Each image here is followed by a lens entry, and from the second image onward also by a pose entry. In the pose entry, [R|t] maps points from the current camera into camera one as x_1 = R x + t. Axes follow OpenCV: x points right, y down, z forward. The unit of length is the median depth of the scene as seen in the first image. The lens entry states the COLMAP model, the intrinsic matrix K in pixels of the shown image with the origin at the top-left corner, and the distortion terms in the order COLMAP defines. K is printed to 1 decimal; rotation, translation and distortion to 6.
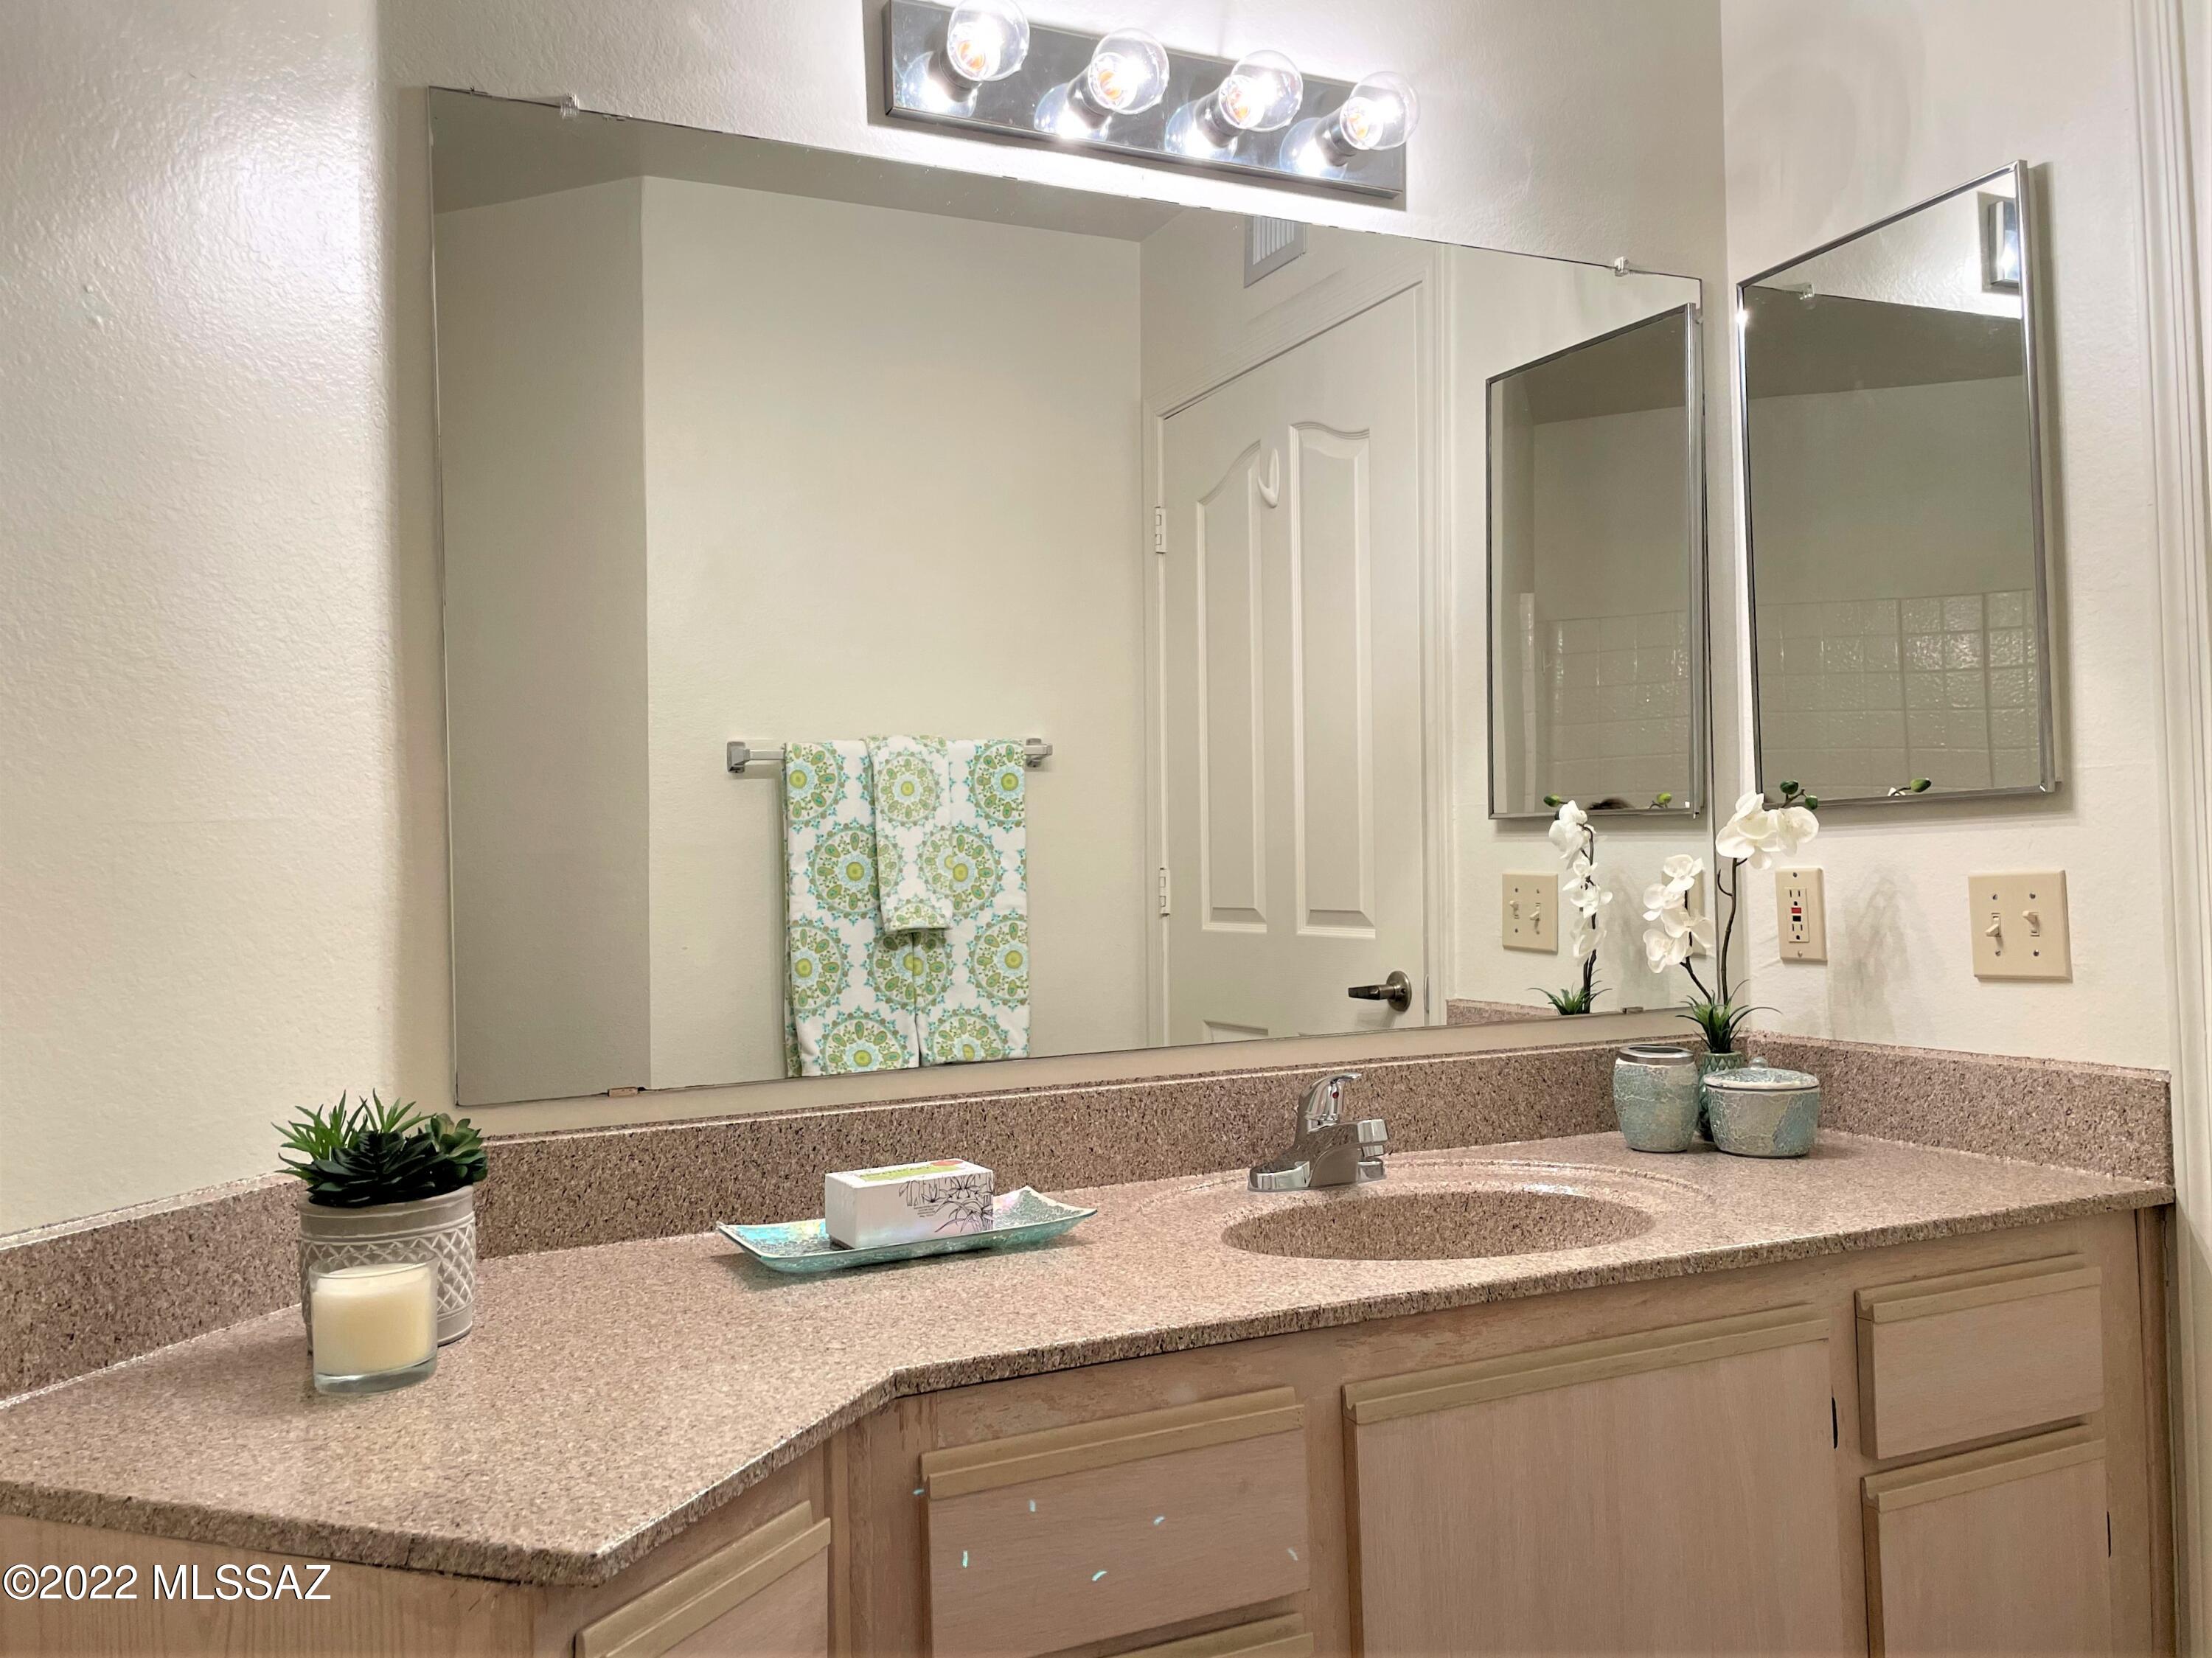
lens RADIAL K [[1795.0, 0, 1116.1], [0, 1795.0, 824.8], [0, 0, 1]] dist [0.119462, -0.178749]
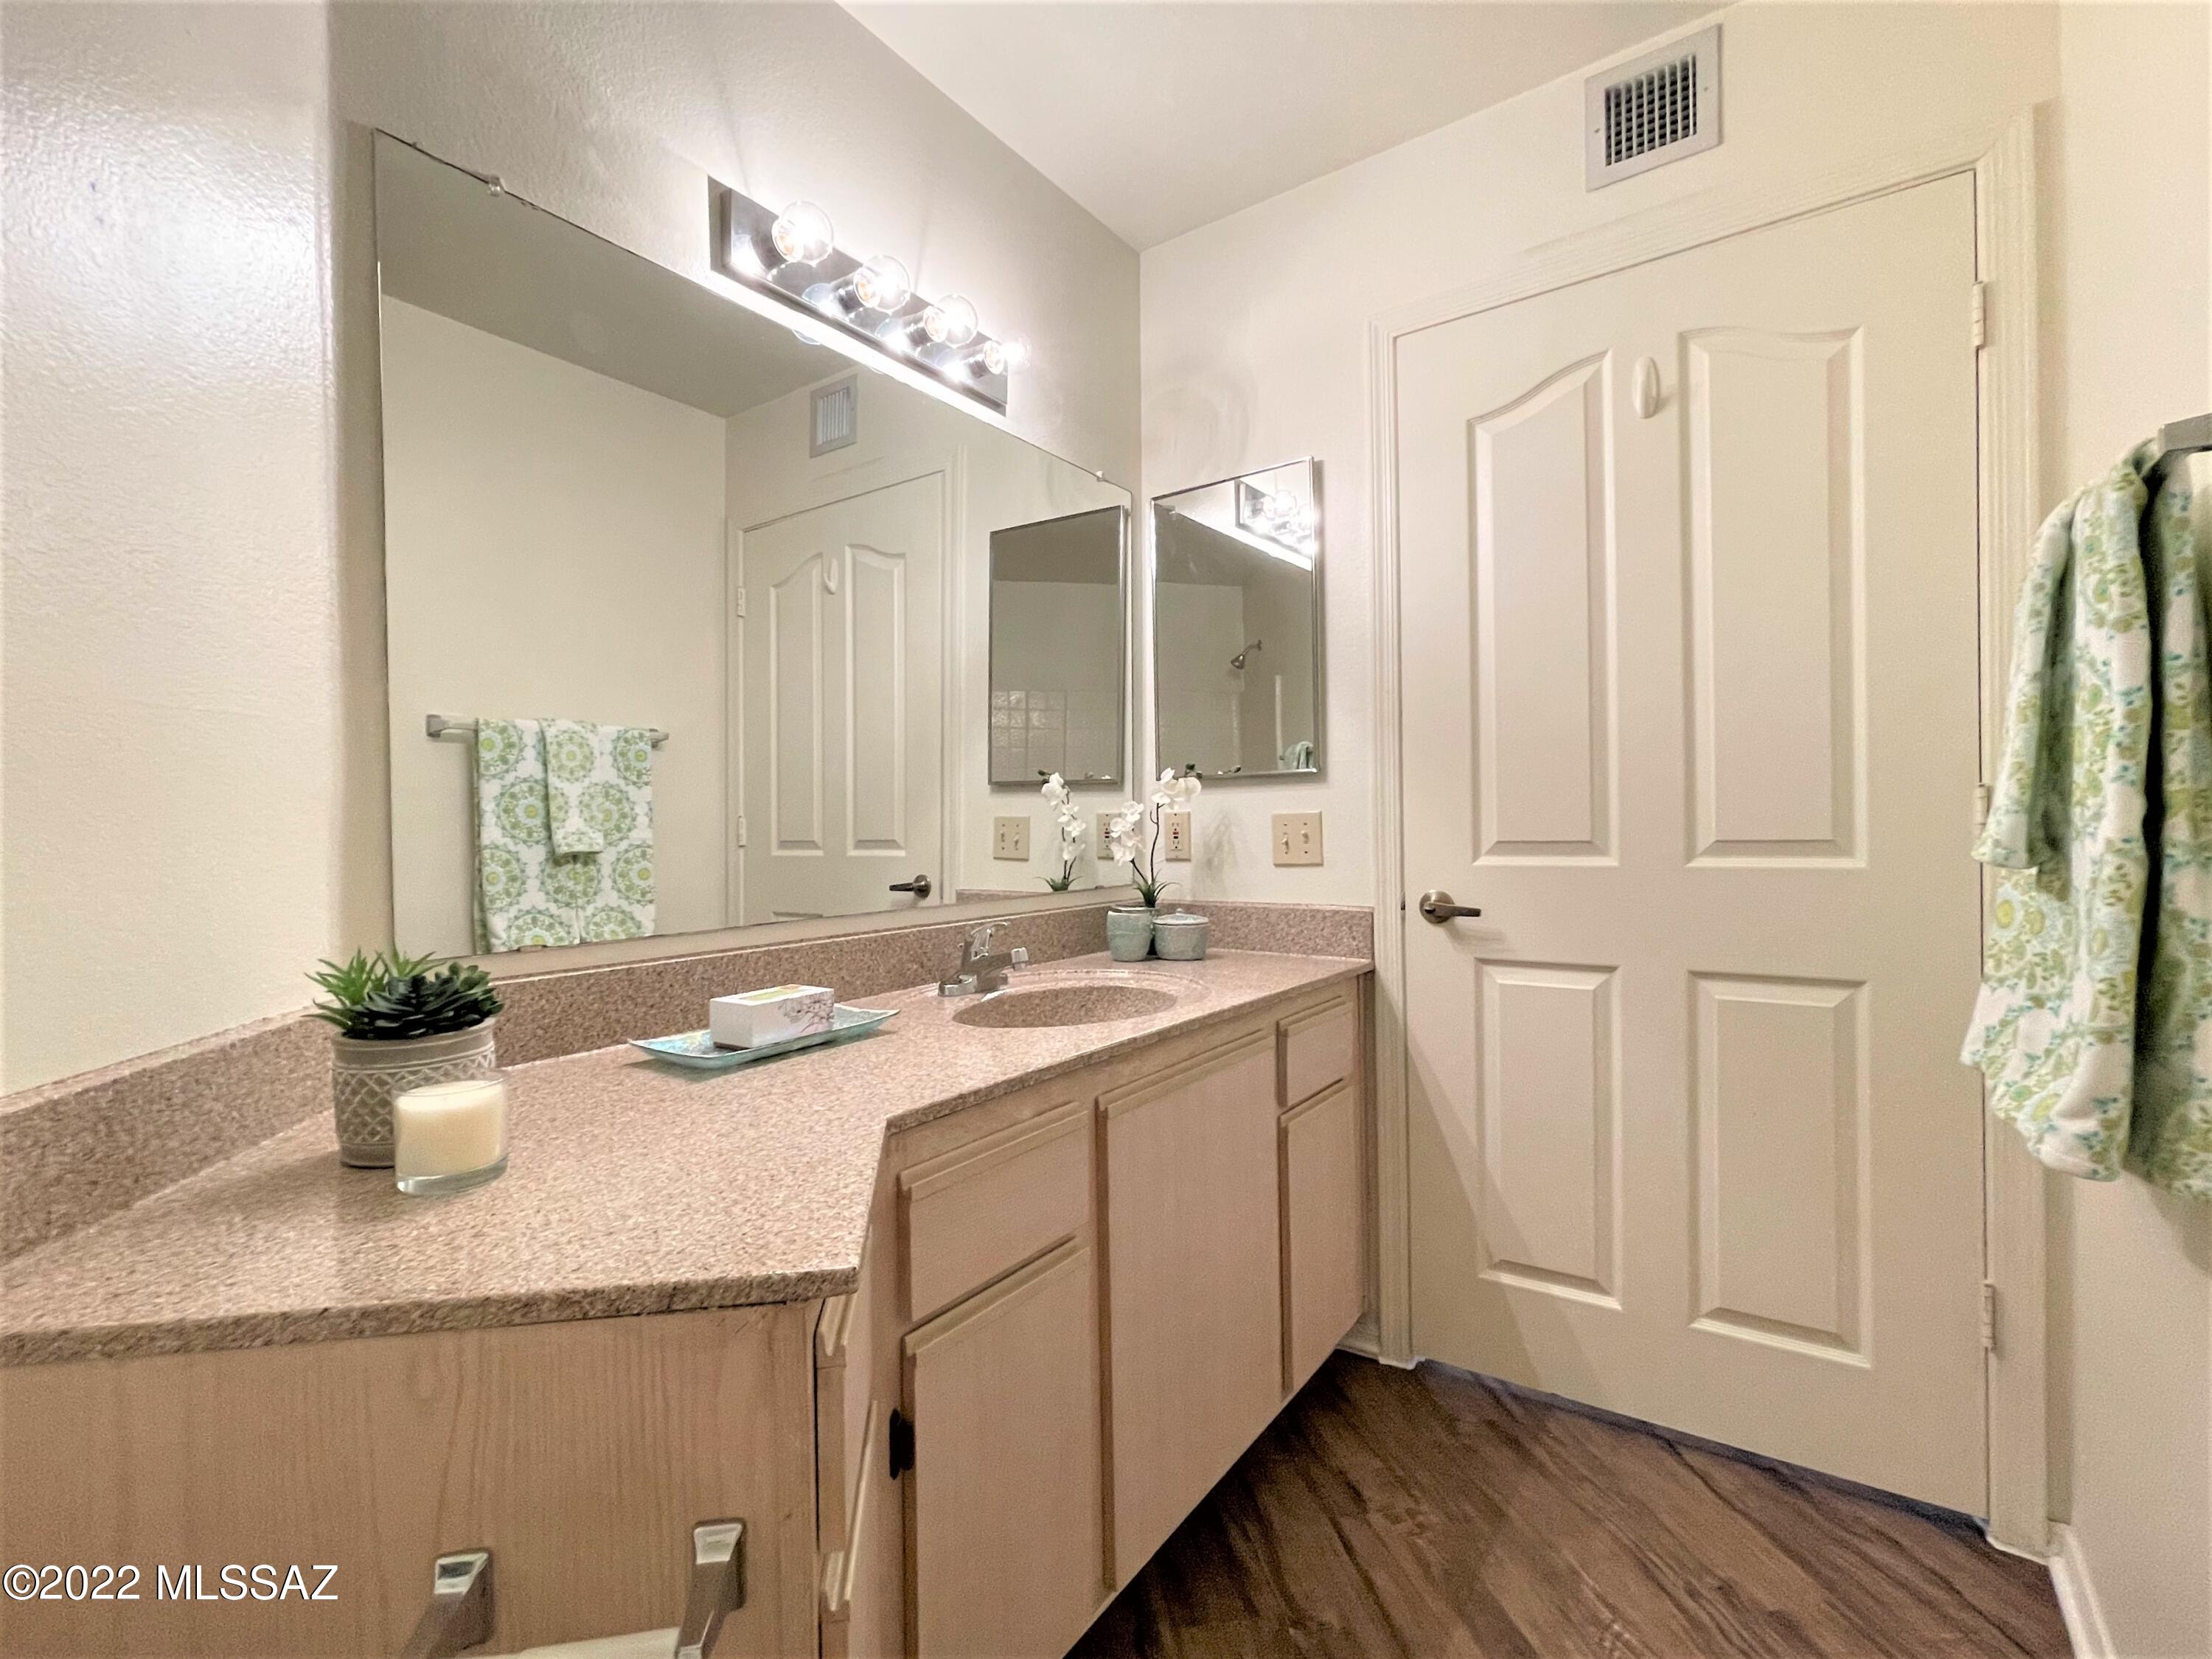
lens RADIAL K [[994.5, 0, 1111.5], [0, 994.5, 832.8], [0, 0, 1]] dist [-0.010894, -0.000657]
pose [[0.870744, 0.012145, 0.491586, -0.200097], [-0.021154, 0.999695, 0.012773, 0.035348], [-0.491281, -0.021522, 0.870735, 0.133782]]
